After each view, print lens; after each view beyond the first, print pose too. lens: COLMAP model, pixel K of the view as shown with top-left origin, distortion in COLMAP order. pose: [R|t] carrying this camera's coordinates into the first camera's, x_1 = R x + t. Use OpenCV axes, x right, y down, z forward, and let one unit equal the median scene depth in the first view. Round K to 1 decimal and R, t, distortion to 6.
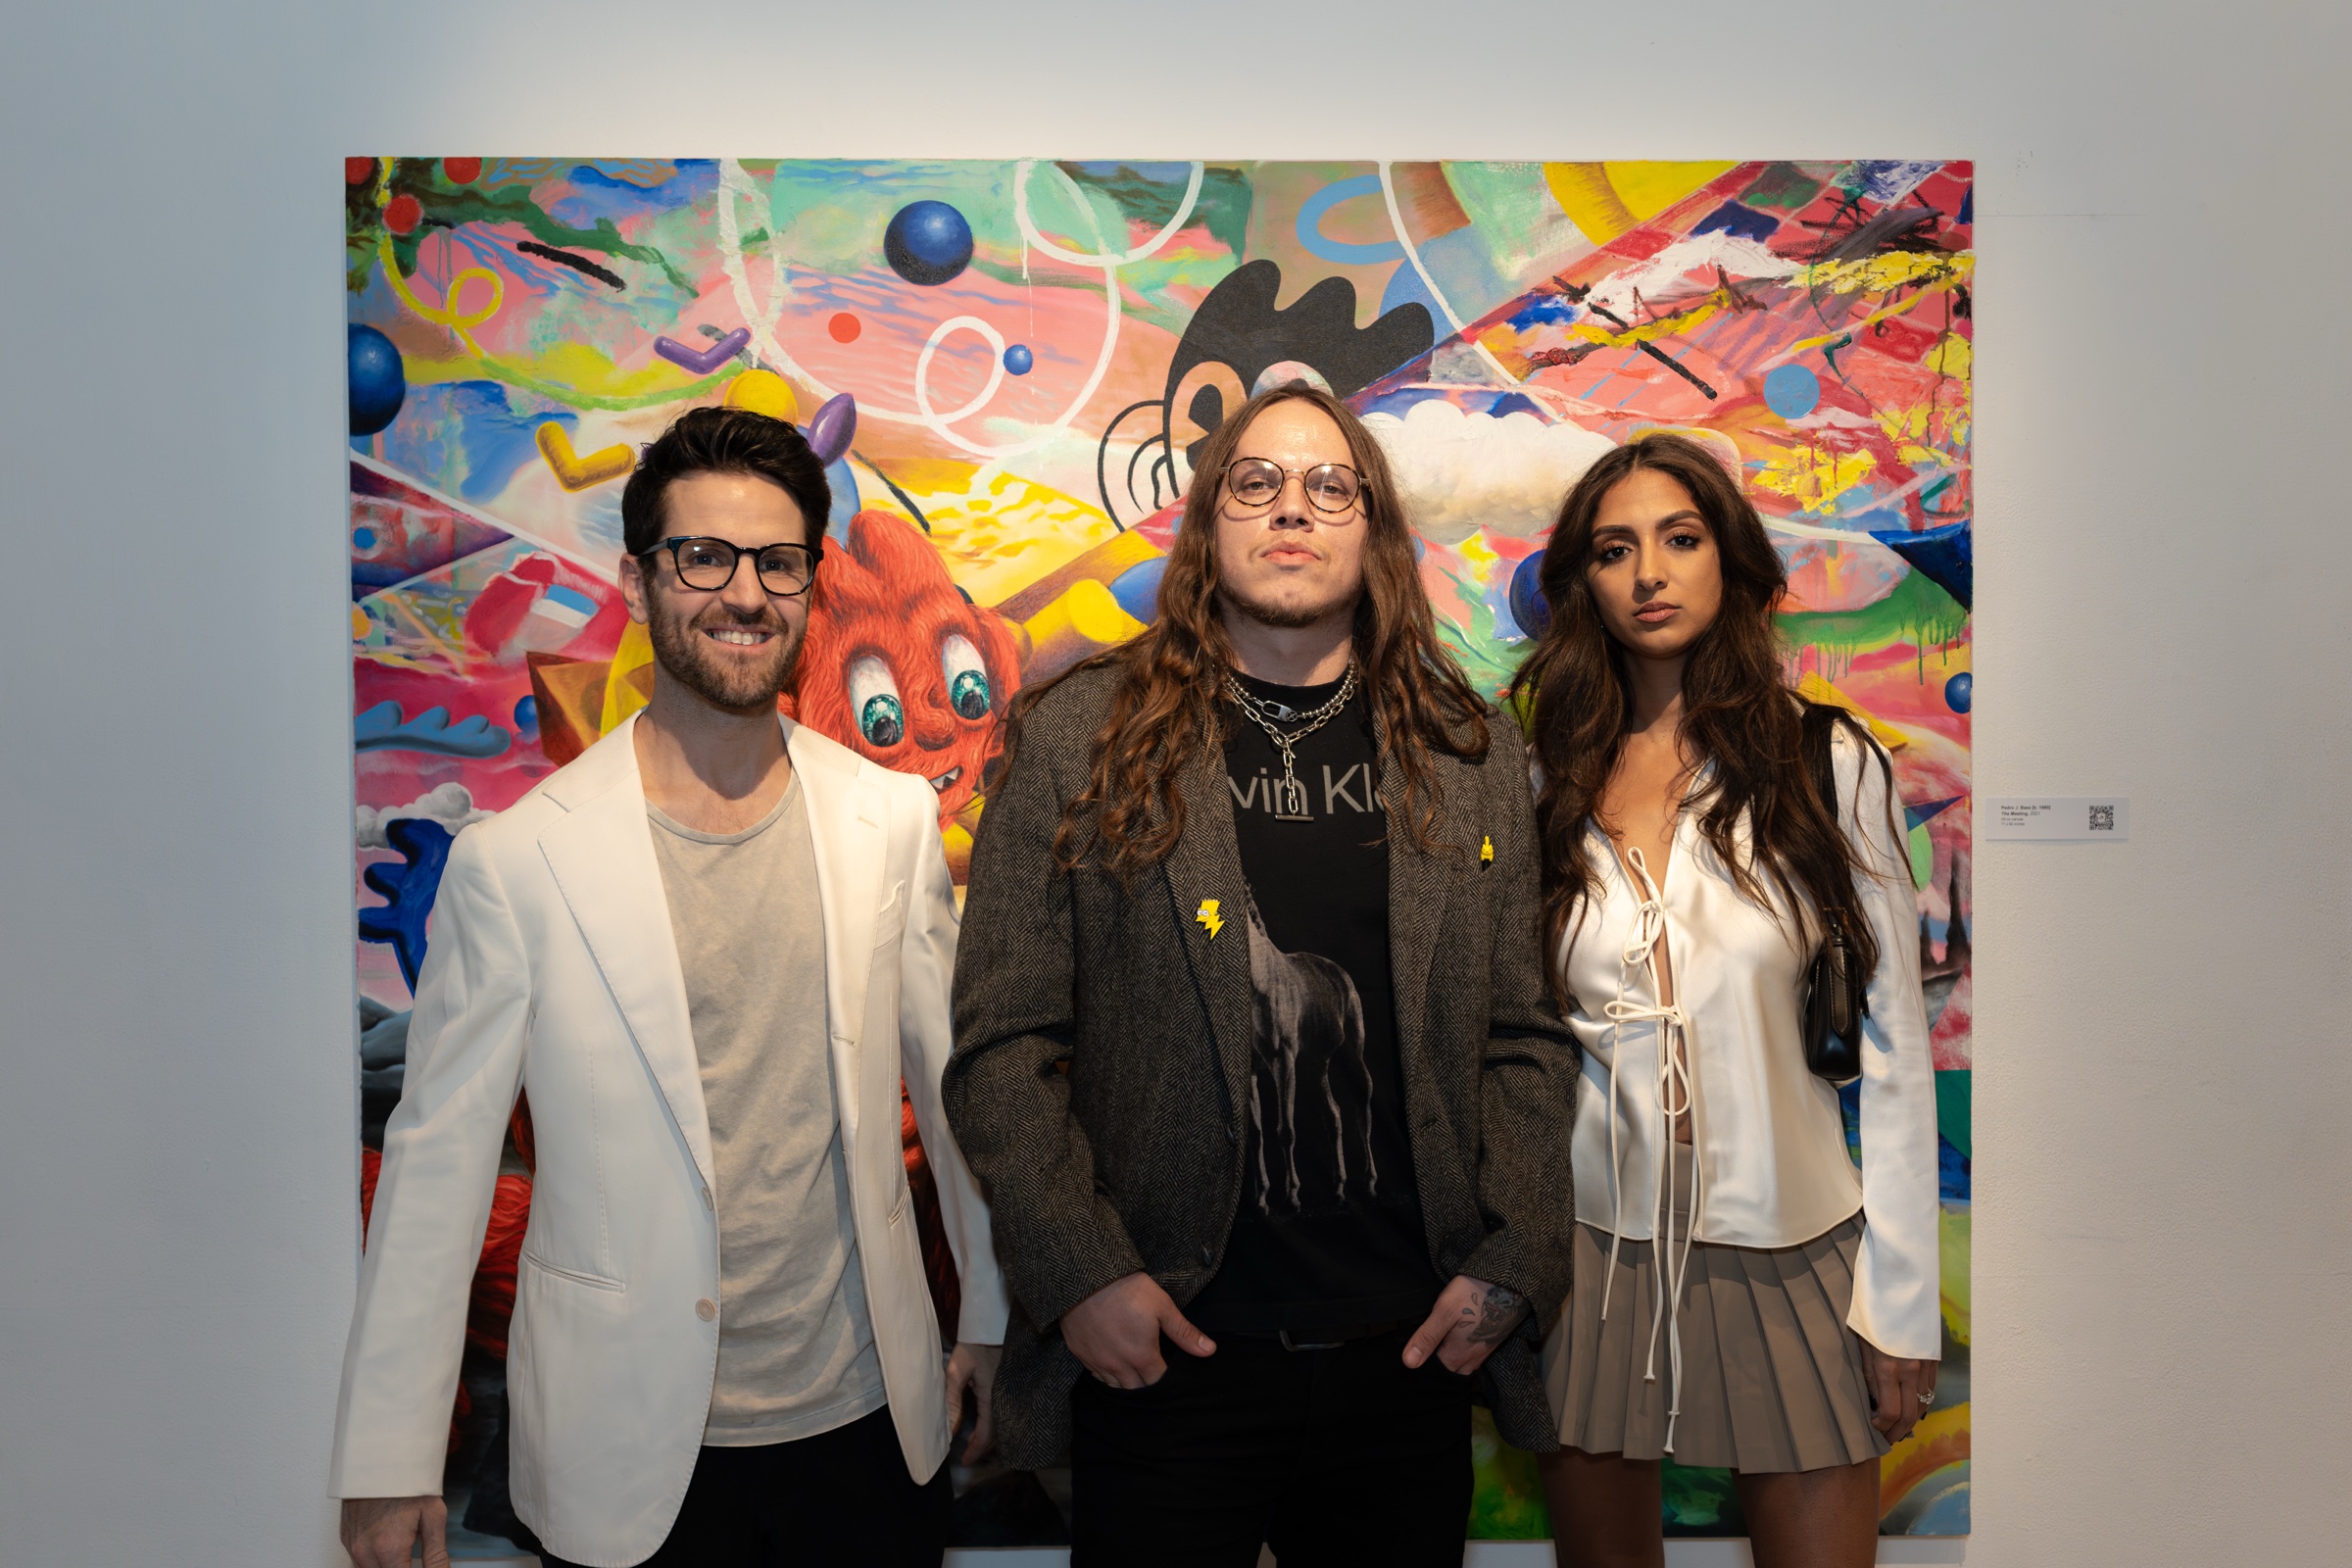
lens RADIAL K [[2284.1, 0, 1176.7], [0, 2284.1, 774.7], [0, 0, 1]] dist [-0.001238, 0.000000]
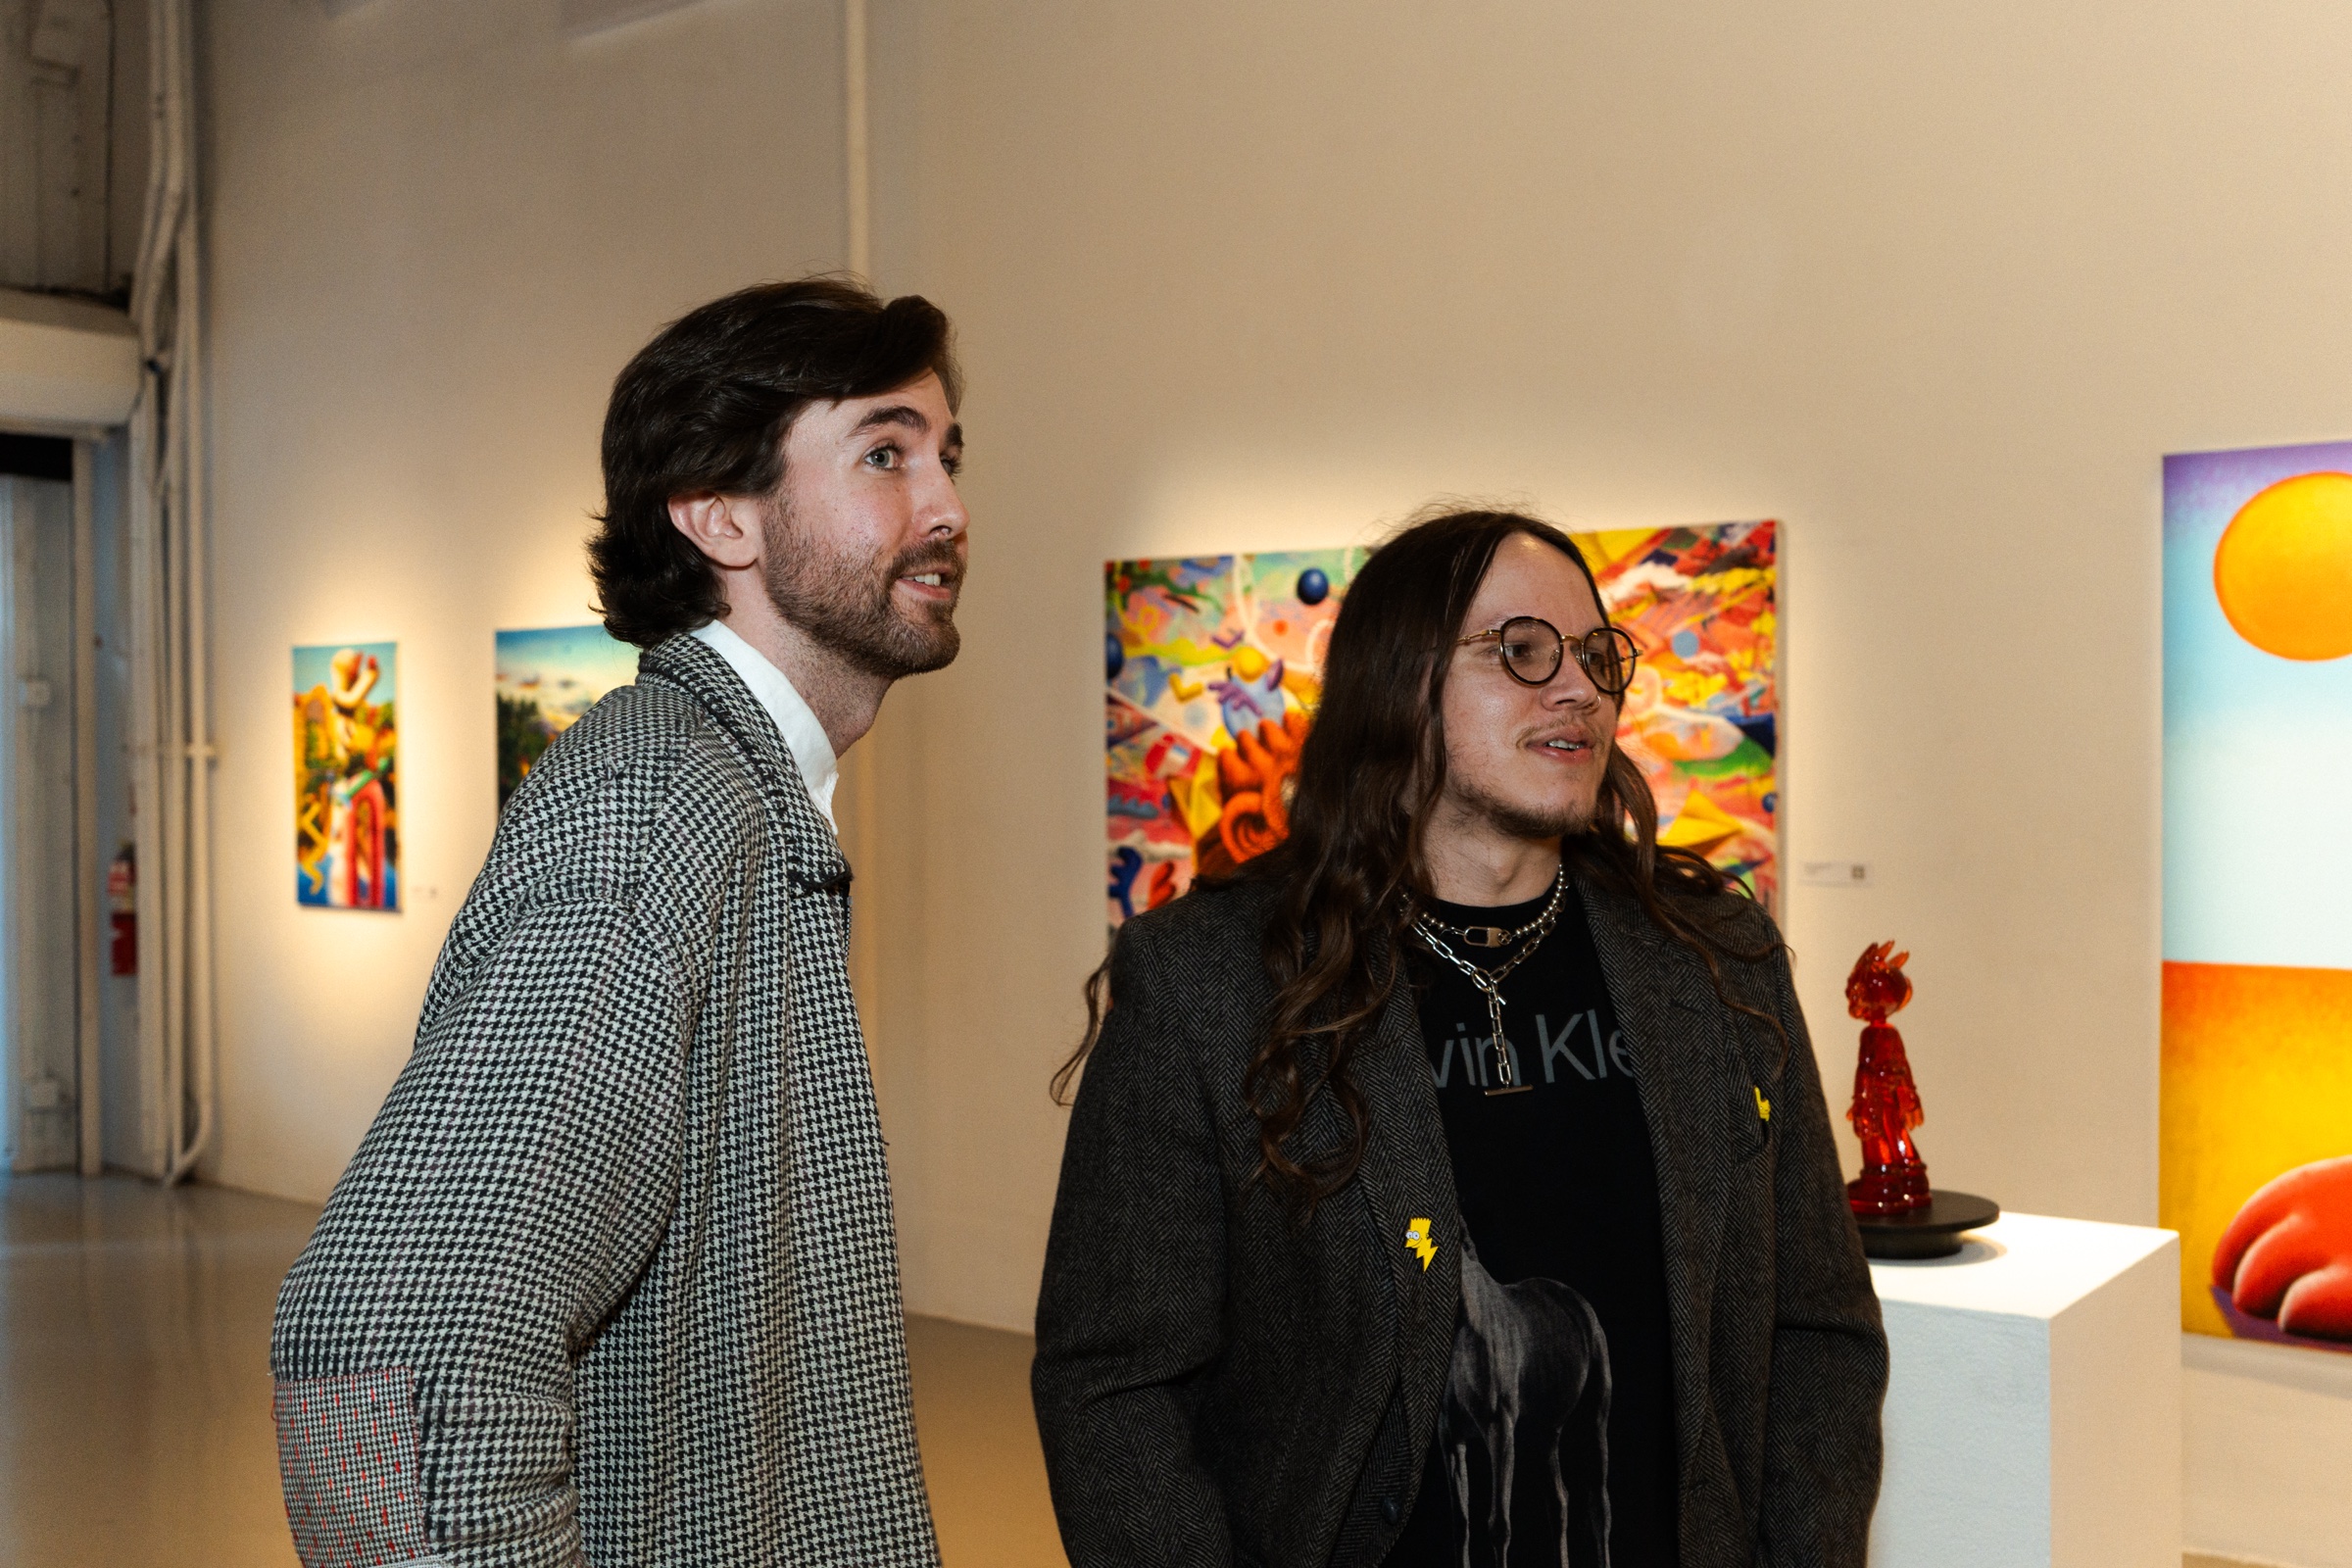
lens RADIAL K [[2284.1, 0, 1200.0], [0, 2284.1, 765.6], [0, 0, 1]] dist [-0.001238, 0.000000]
pose [[0.790859, 0.007629, -0.611951, 1.132542], [-0.013204, 0.999902, -0.004599, -0.051970], [0.611856, 0.011717, 0.790882, -0.777748]]
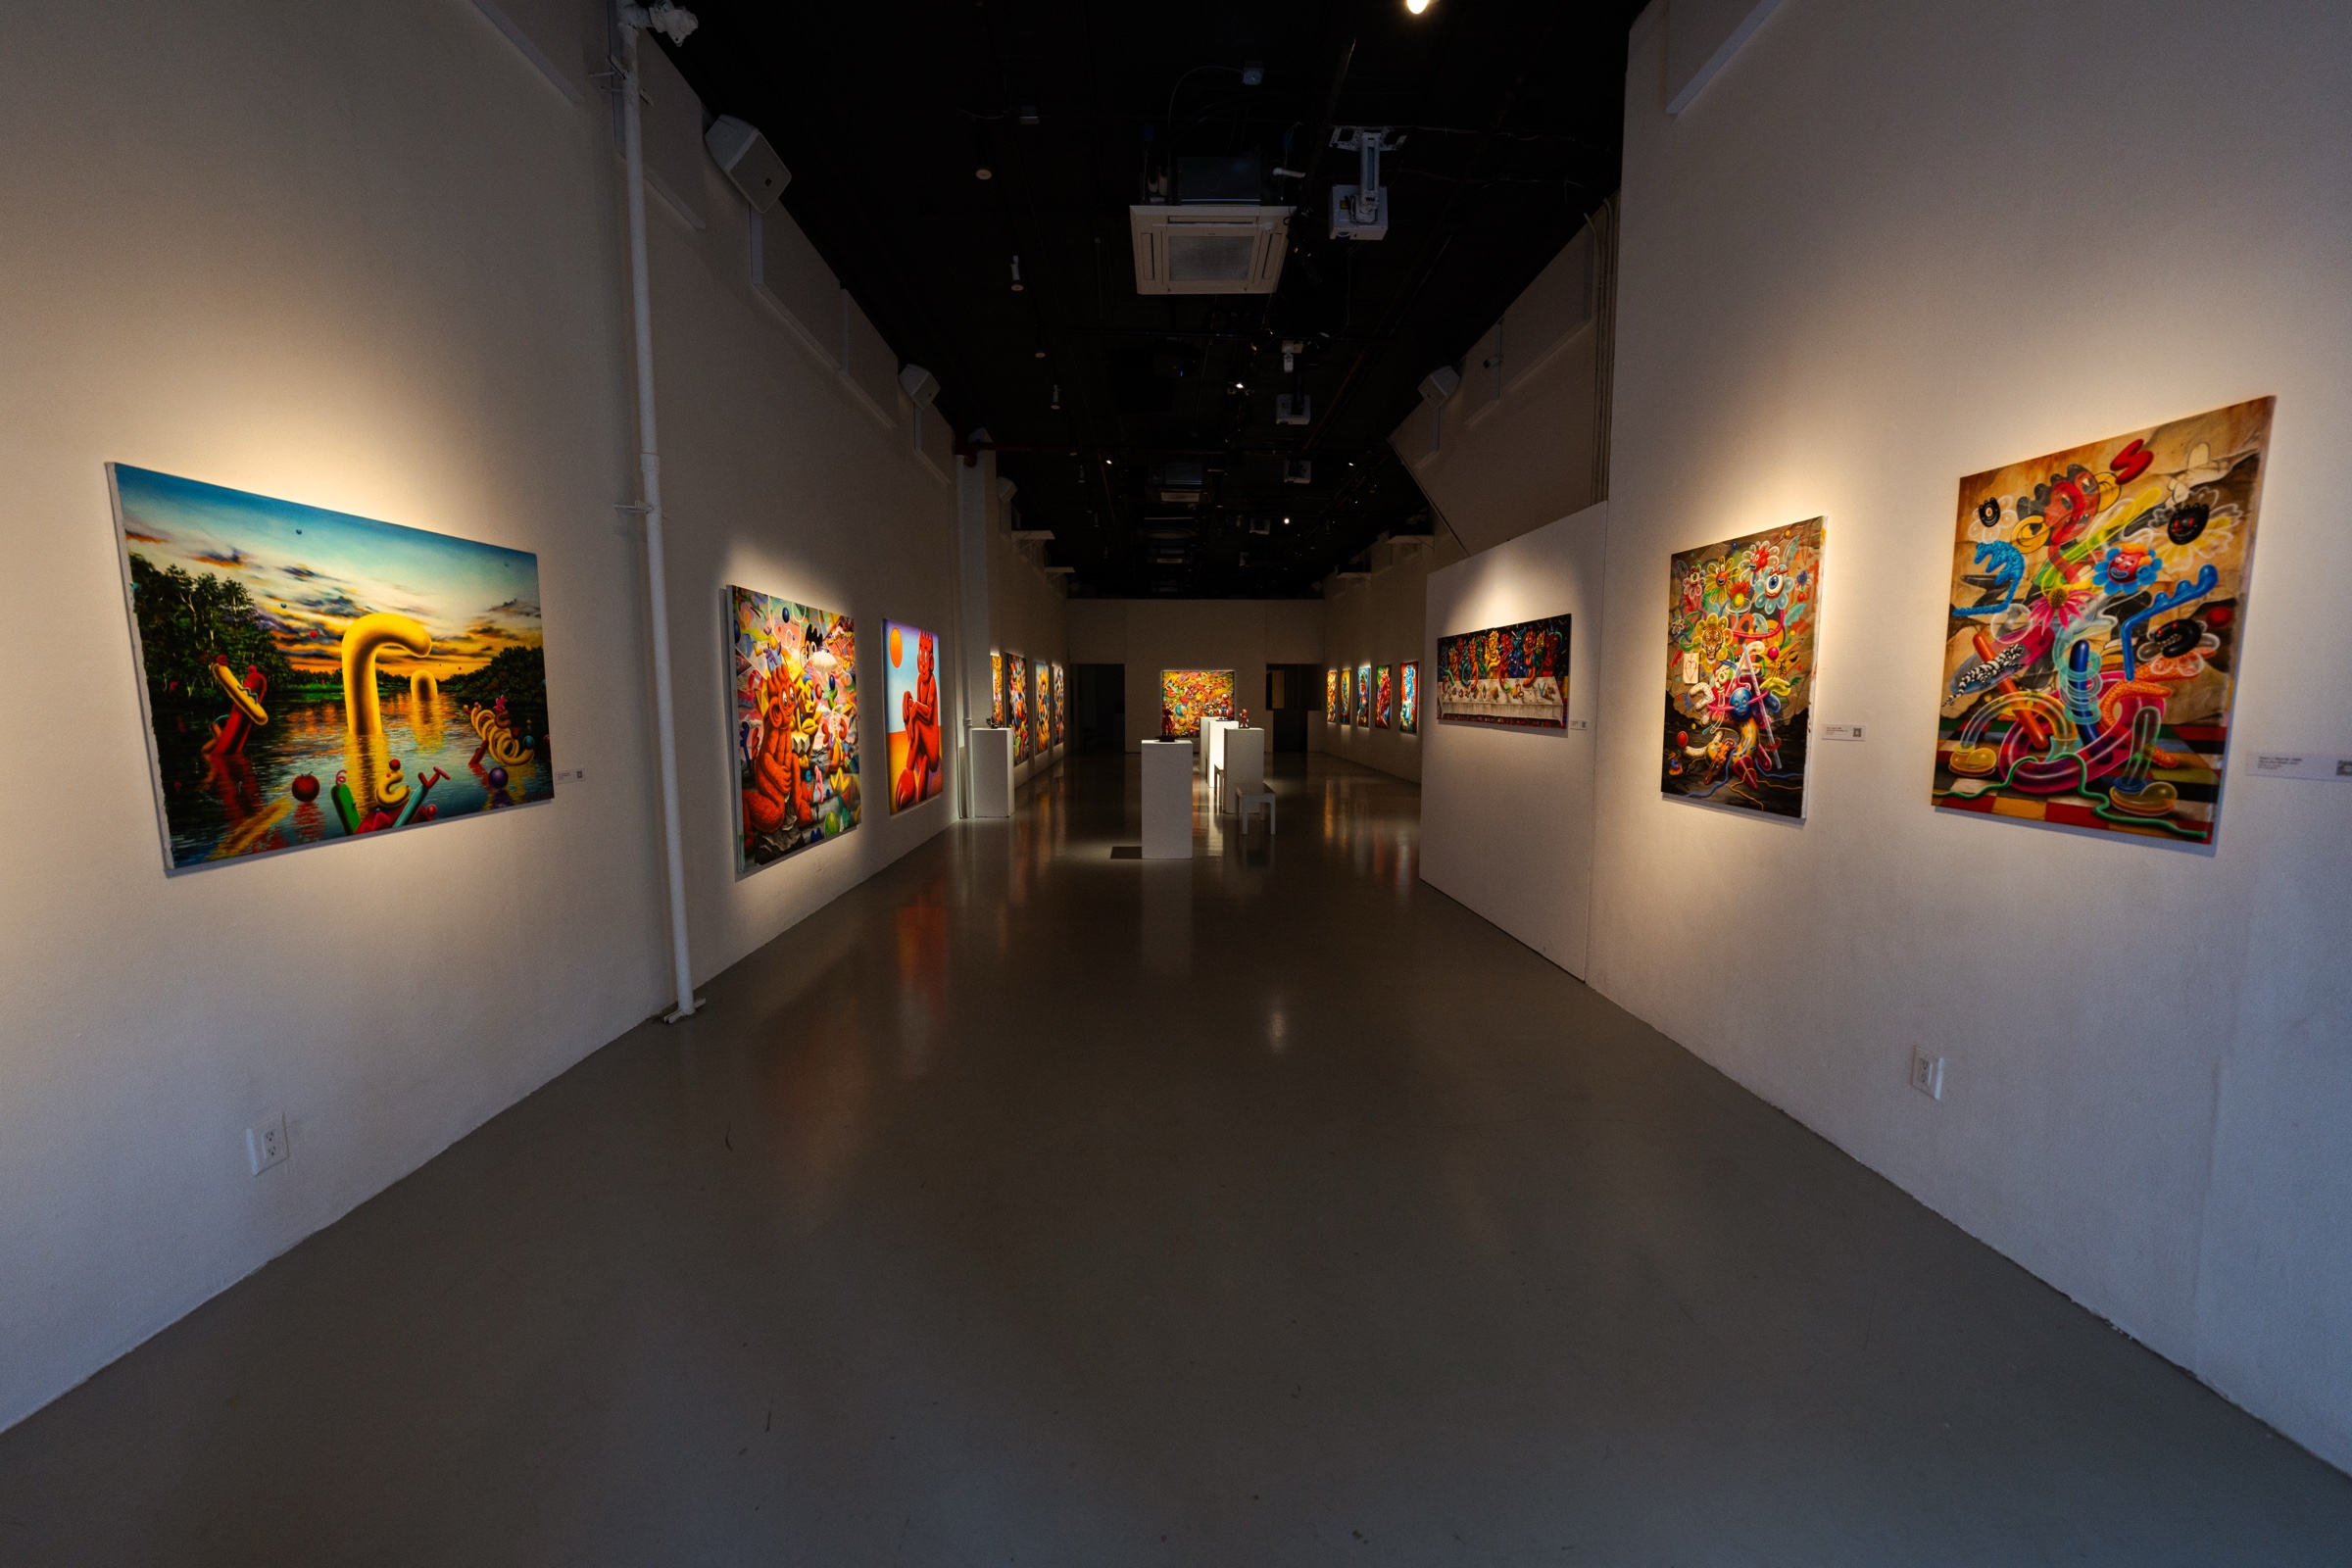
lens RADIAL K [[812.2, 0, 1175.4], [0, 812.2, 775.9], [0, 0, 1]] dist [-0.006350, 0.002129]
pose [[-0.010177, -0.088264, 0.996045, -2.096118], [0.021943, 0.995837, 0.088469, 0.000870], [-0.999707, 0.022757, -0.008198, 0.083423]]
